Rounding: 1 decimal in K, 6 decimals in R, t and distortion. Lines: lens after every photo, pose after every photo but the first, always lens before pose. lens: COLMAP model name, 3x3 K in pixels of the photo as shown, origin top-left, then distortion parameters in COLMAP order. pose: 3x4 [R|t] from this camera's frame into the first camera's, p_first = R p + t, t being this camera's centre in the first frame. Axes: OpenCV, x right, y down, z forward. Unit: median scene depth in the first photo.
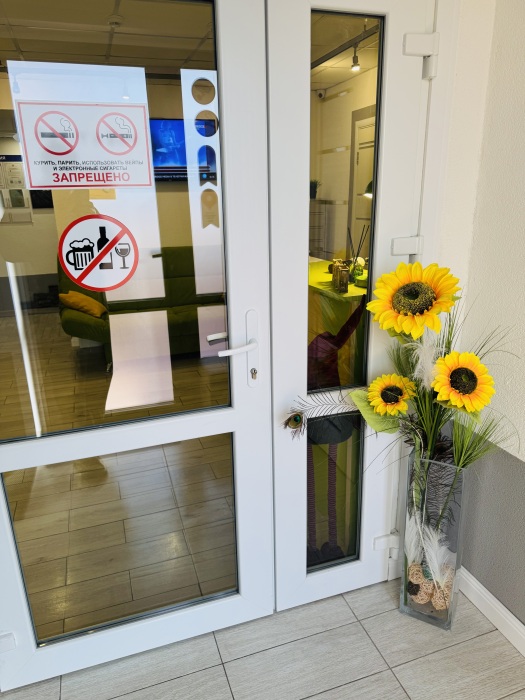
lens RADIAL K [[501.0, 0, 265.6], [0, 501.0, 357.0], [0, 0, 1]] dist [0.034031, -0.042706]
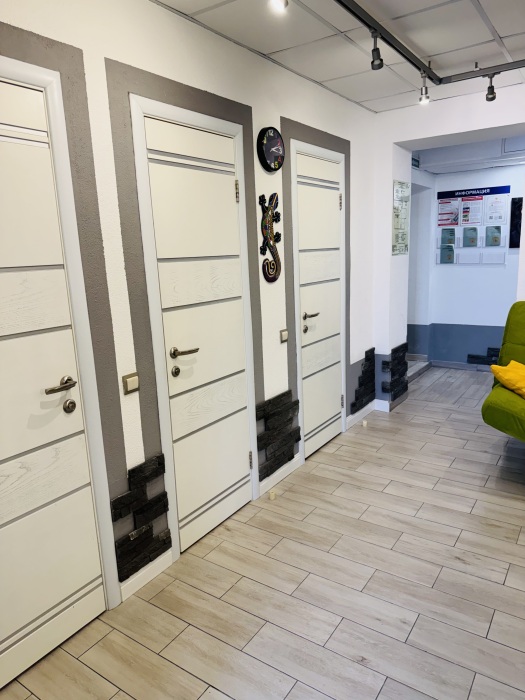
lens RADIAL K [[501.0, 0, 250.2], [0, 501.0, 365.9], [0, 0, 1]] dist [0.034031, -0.042706]
pose [[0.588333, 0.171829, -0.790151, -0.036884], [-0.213120, 0.975562, 0.053464, -0.085155], [0.780028, 0.136942, 0.610576, 0.271428]]
